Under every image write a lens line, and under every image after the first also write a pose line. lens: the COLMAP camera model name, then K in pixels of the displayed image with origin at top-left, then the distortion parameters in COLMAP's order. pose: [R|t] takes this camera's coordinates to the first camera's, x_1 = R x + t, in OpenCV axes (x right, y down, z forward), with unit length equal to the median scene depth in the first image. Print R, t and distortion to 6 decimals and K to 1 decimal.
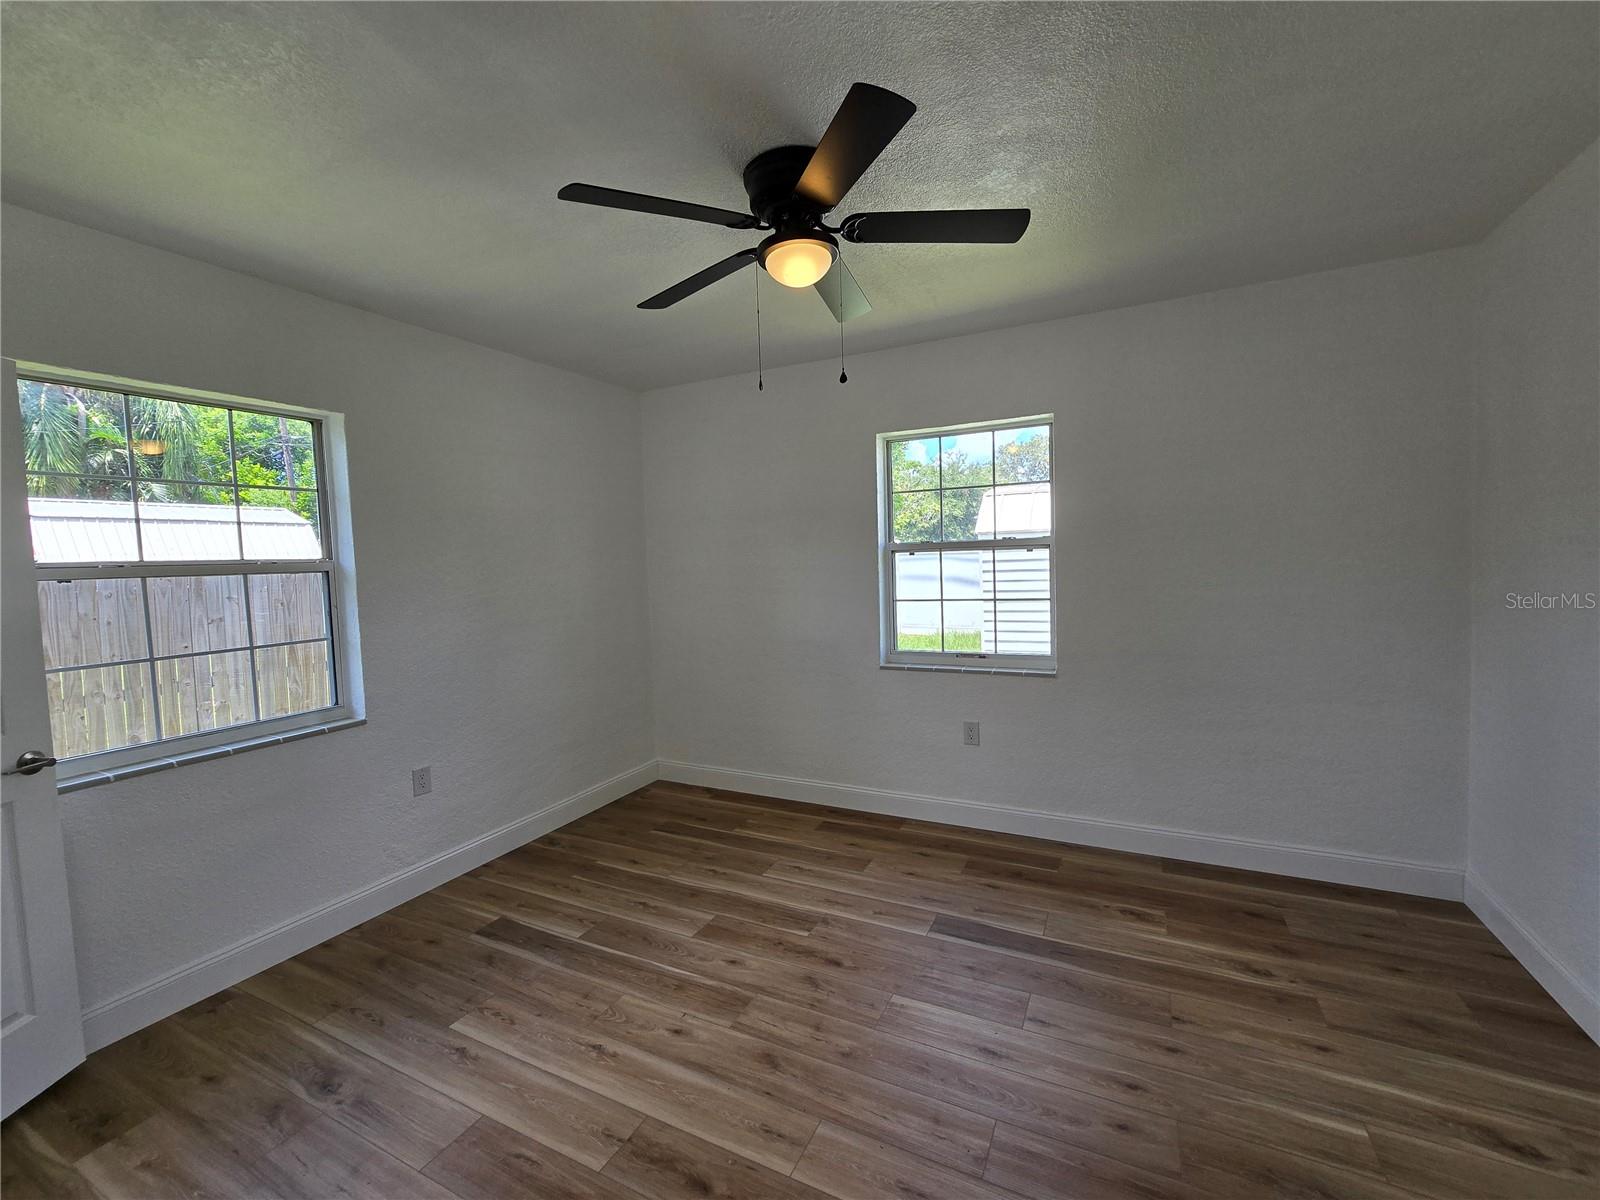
lens RADIAL K [[656.9, 0, 812.0], [0, 656.9, 593.0], [0, 0, 1]] dist [-0.001060, -0.000621]
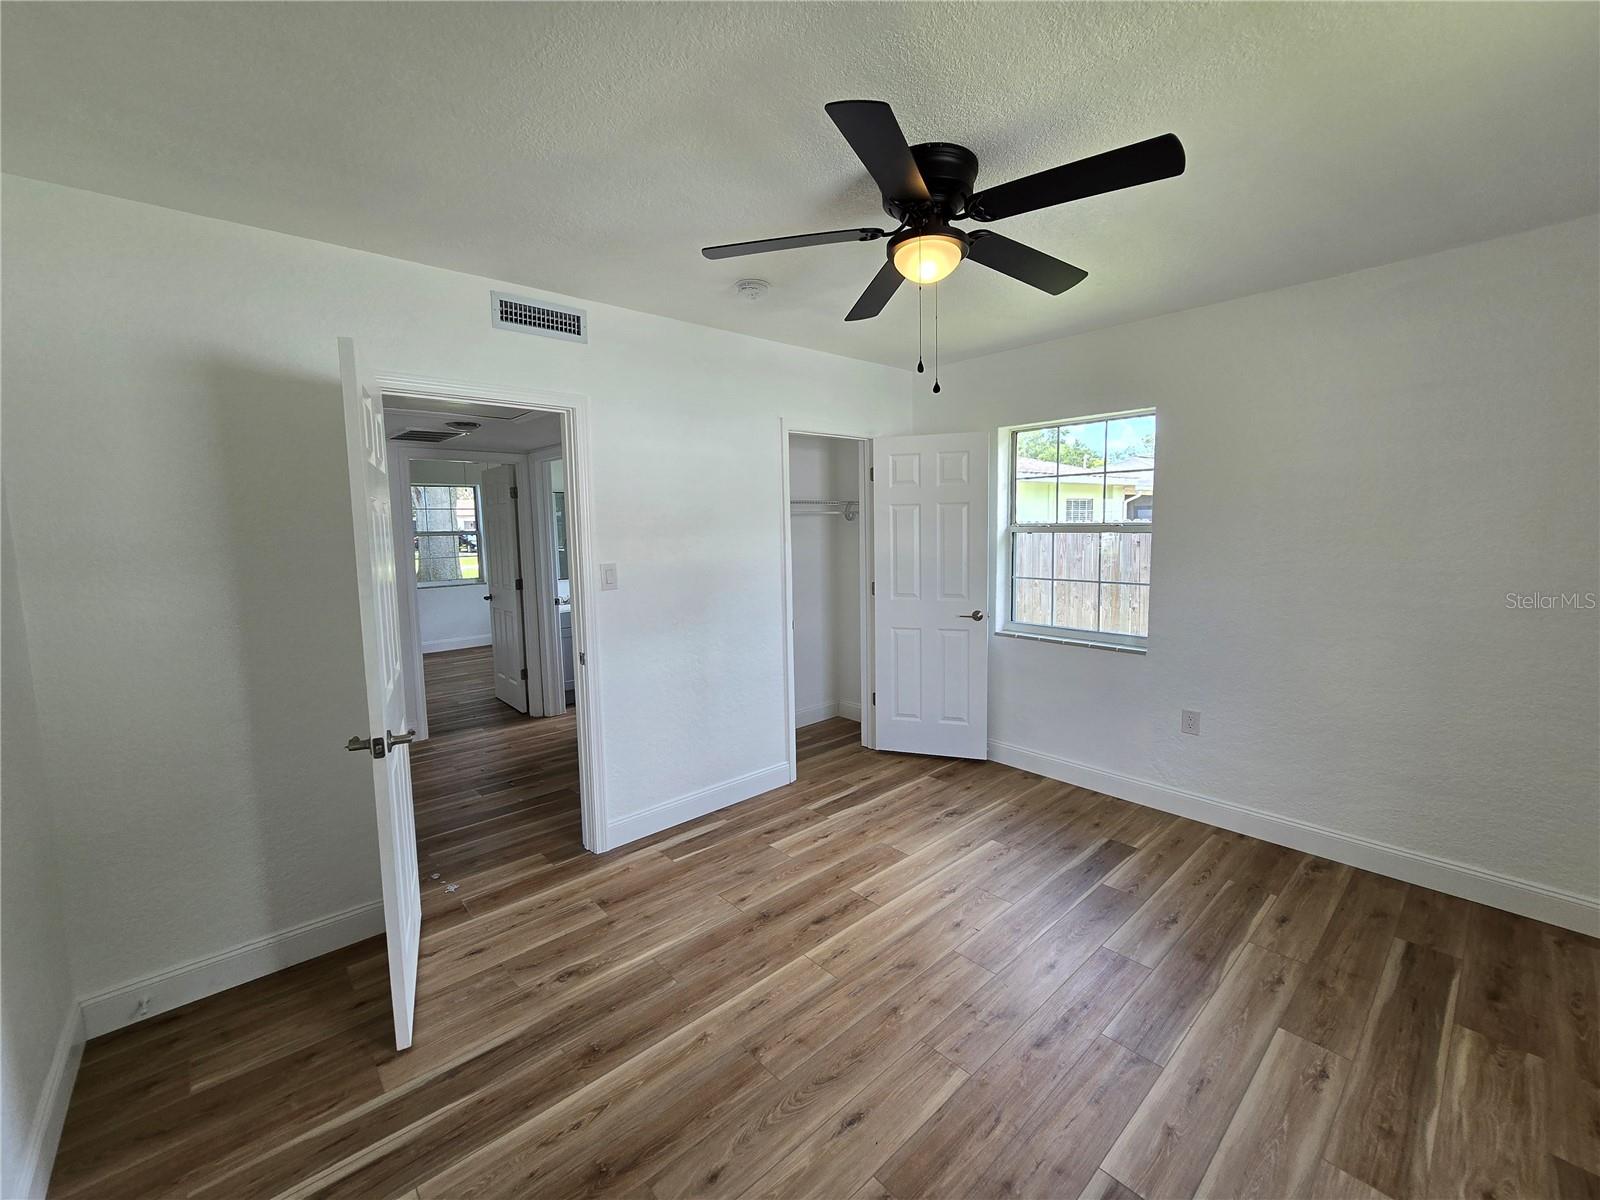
lens RADIAL K [[656.9, 0, 812.0], [0, 656.9, 593.0], [0, 0, 1]] dist [-0.001060, -0.000621]
pose [[-0.351891, 0.143160, -0.925029, 0.817438], [-0.024969, 0.986448, 0.162164, -0.126249], [0.935708, 0.080161, -0.343547, 0.960305]]
